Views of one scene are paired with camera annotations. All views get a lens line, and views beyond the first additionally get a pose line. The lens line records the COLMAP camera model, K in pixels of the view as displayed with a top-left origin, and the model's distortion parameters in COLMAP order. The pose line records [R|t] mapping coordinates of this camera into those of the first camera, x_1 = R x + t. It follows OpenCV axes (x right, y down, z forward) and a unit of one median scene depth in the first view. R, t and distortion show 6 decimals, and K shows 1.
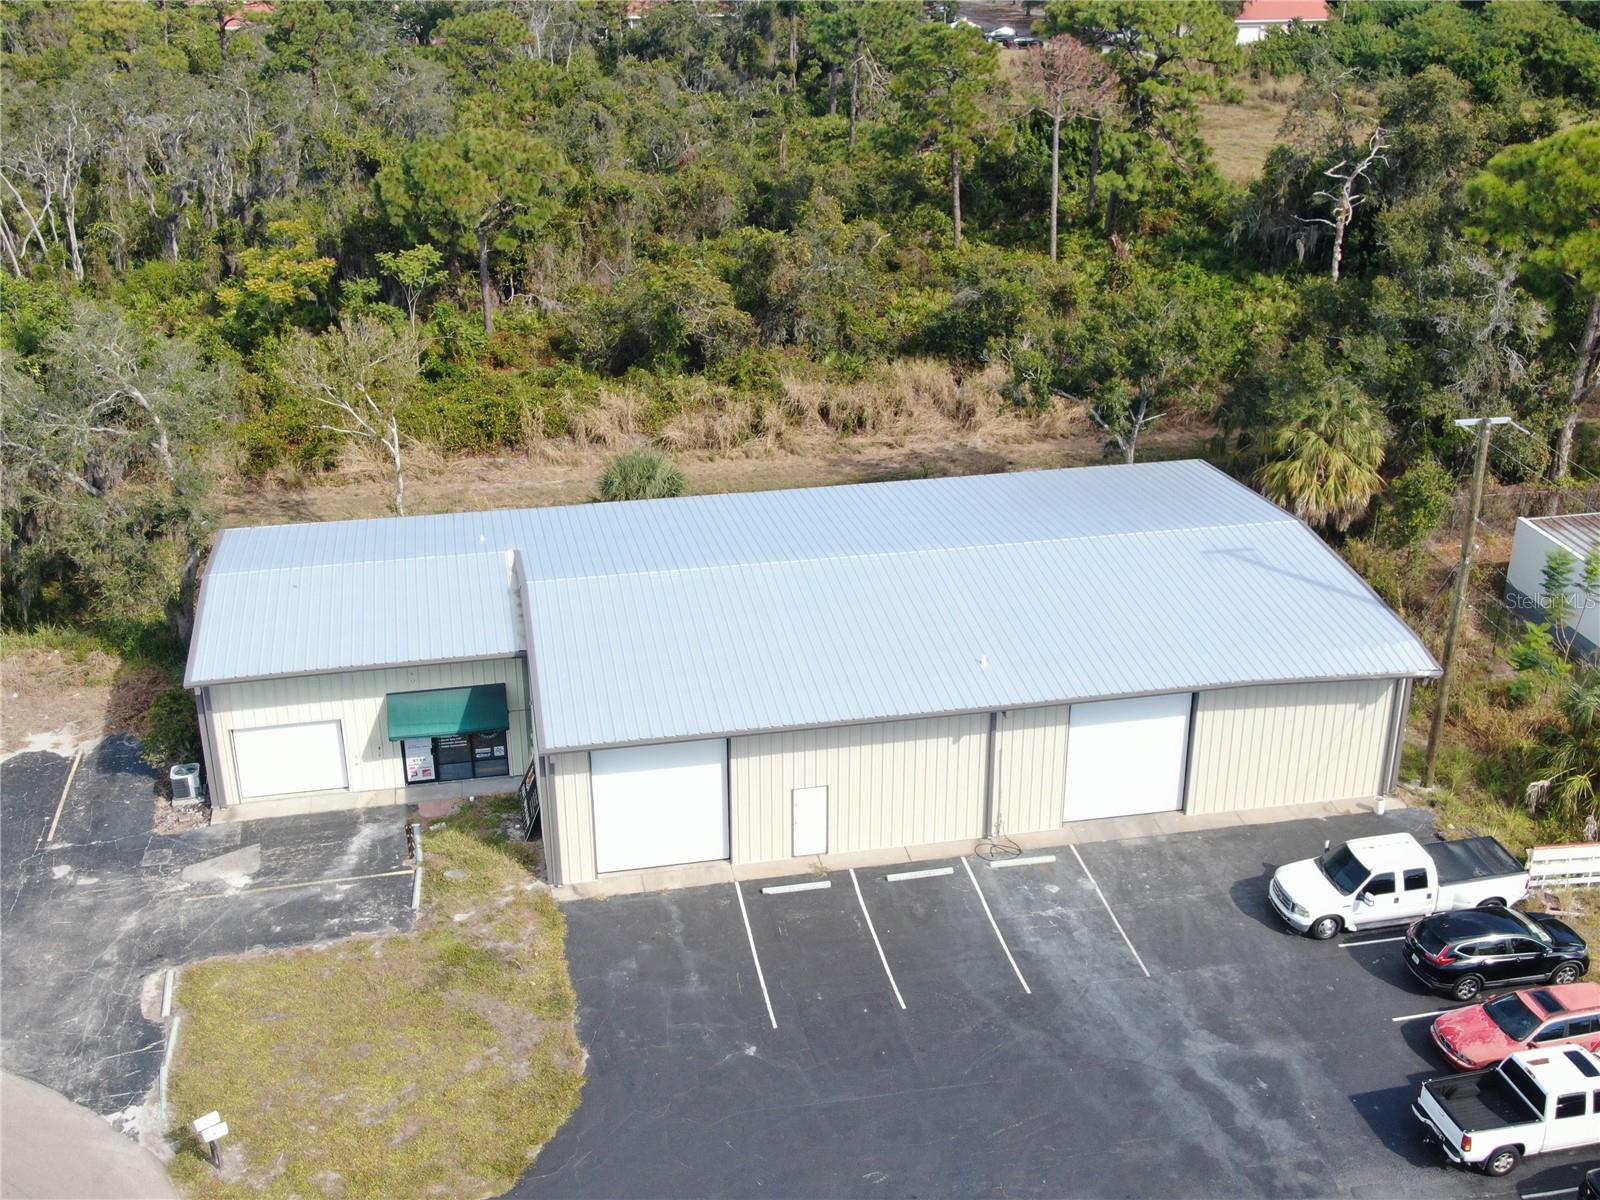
lens RADIAL K [[1808.0, 0, 820.3], [0, 1808.0, 565.9], [0, 0, 1]] dist [0.004223, 0.000000]
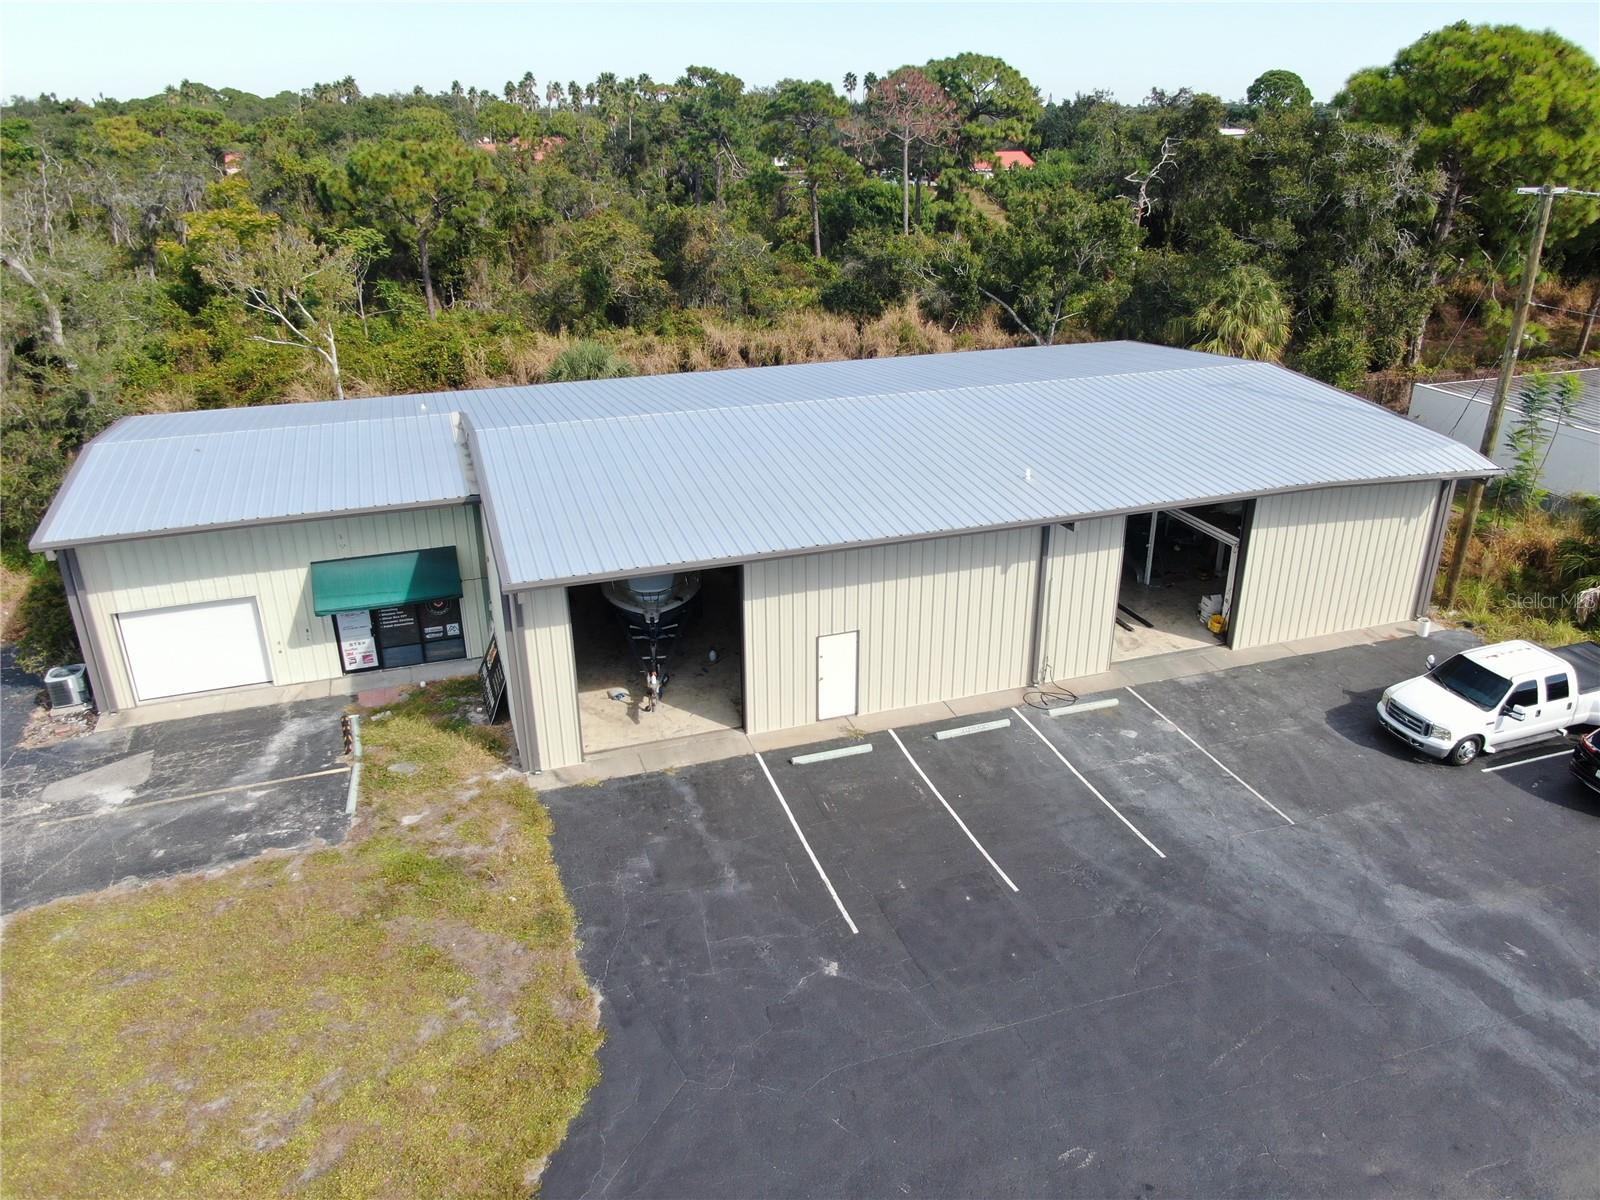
lens RADIAL K [[1163.8, 0, 807.4], [0, 1163.8, 587.8], [0, 0, 1]] dist [-0.035312, 0.029443]
pose [[0.991877, -0.054876, 0.114755, -0.077047], [0.055945, 0.998415, -0.006113, 0.100887], [-0.114238, 0.012483, 0.993375, 0.457063]]
